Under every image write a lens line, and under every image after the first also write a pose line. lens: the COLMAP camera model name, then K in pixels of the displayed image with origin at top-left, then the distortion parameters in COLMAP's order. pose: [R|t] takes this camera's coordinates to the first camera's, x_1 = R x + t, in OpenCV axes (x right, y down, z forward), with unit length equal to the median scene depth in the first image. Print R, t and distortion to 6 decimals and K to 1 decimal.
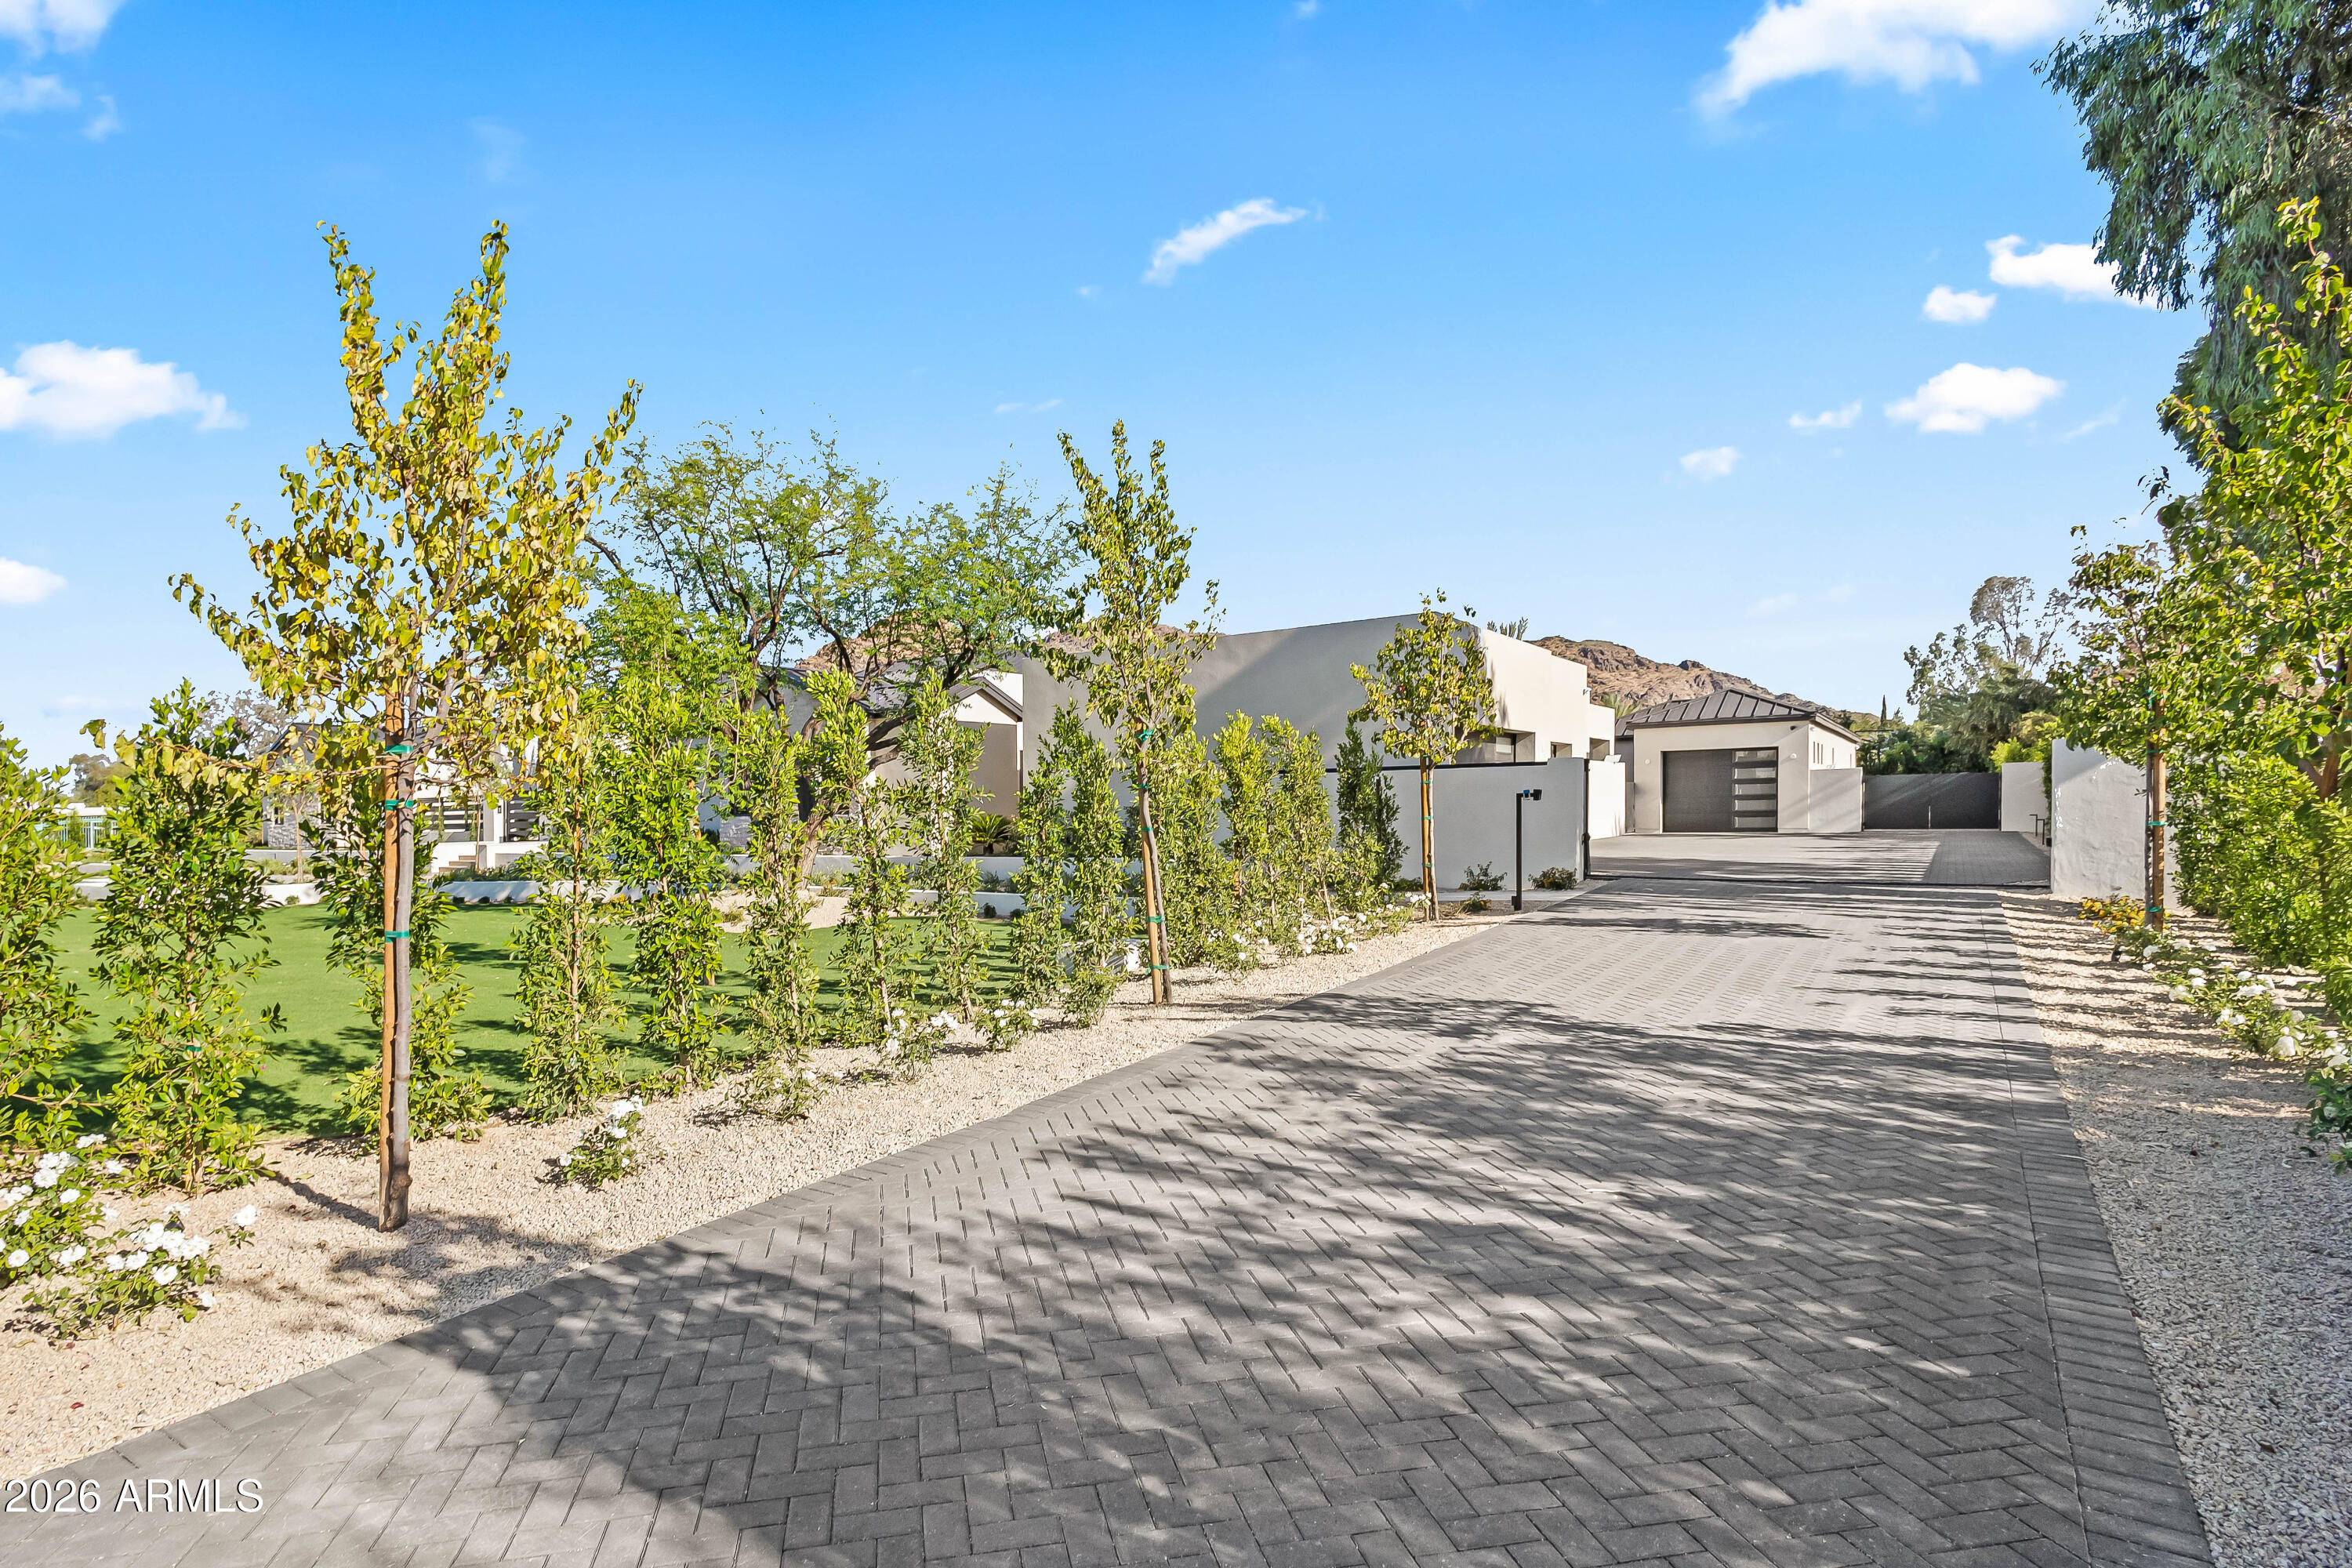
lens RADIAL K [[1111.7, 0, 1162.0], [0, 1111.7, 783.8], [0, 0, 1]] dist [0.006848, -0.000431]
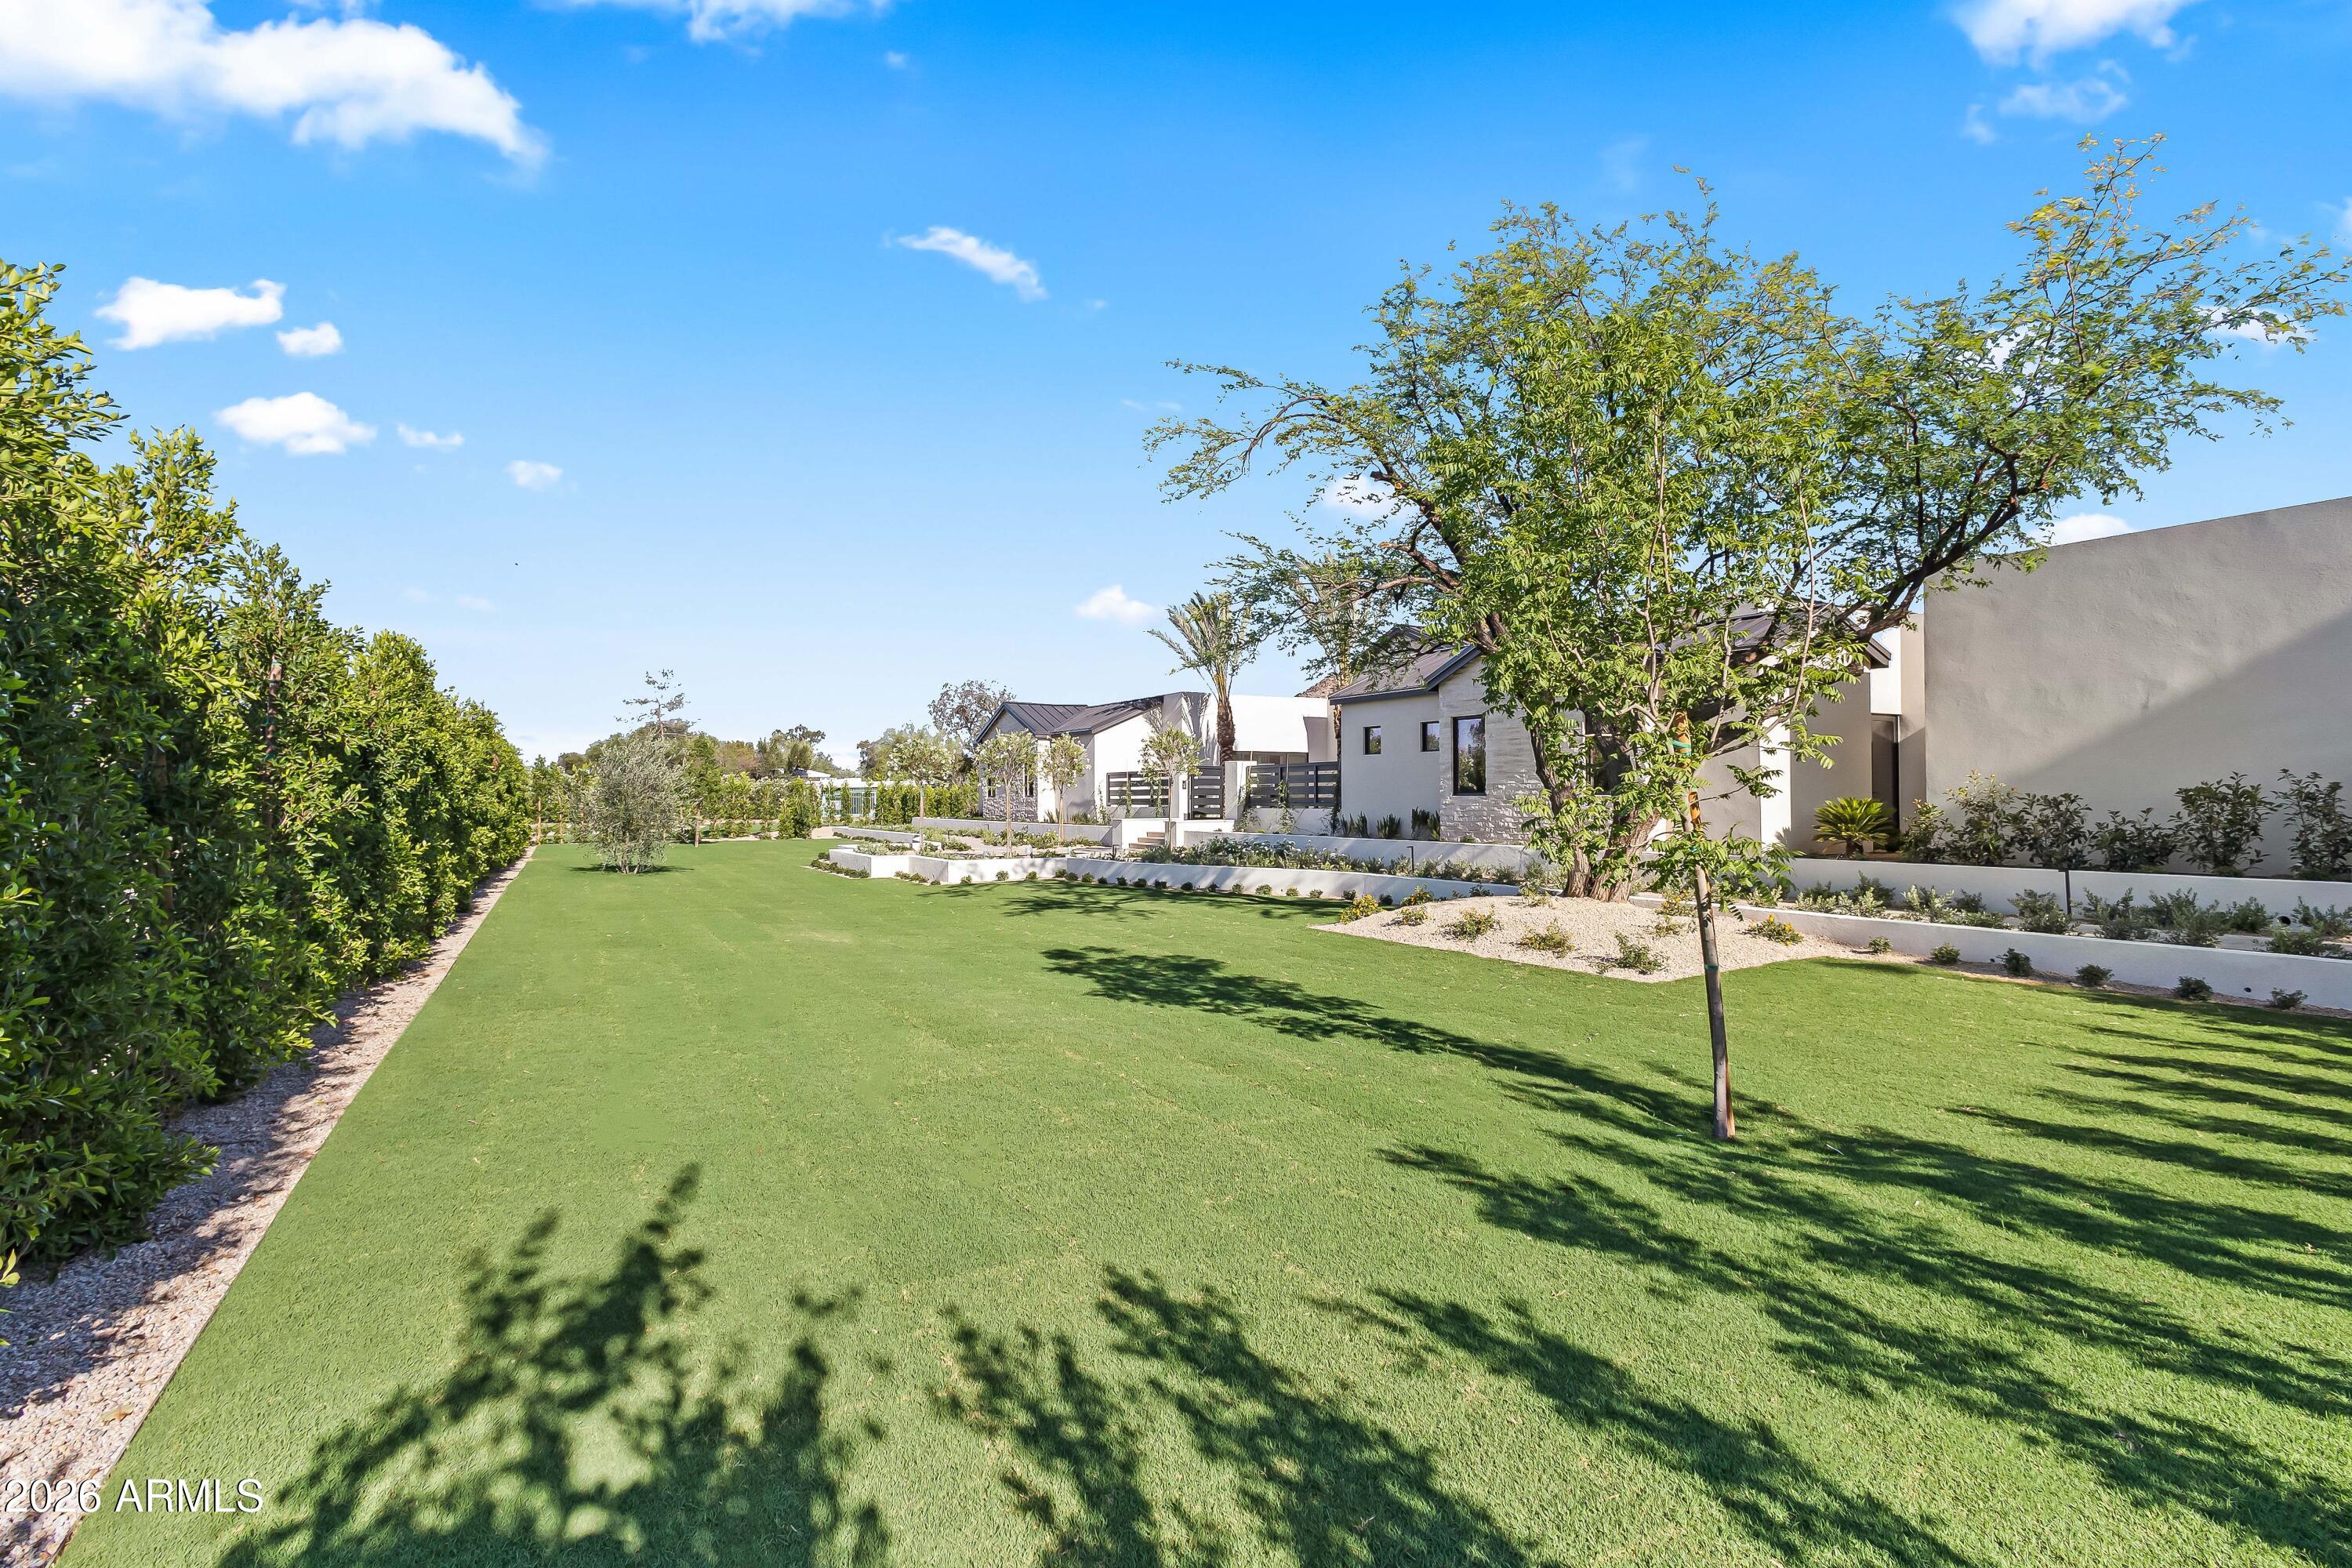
lens RADIAL K [[1111.7, 0, 1162.0], [0, 1111.7, 783.8], [0, 0, 1]] dist [0.006848, -0.000431]
pose [[0.868835, 0.008813, -0.495024, -0.139287], [-0.006383, 0.999958, 0.006599, 0.014756], [0.495061, -0.002574, 0.868854, 0.177448]]
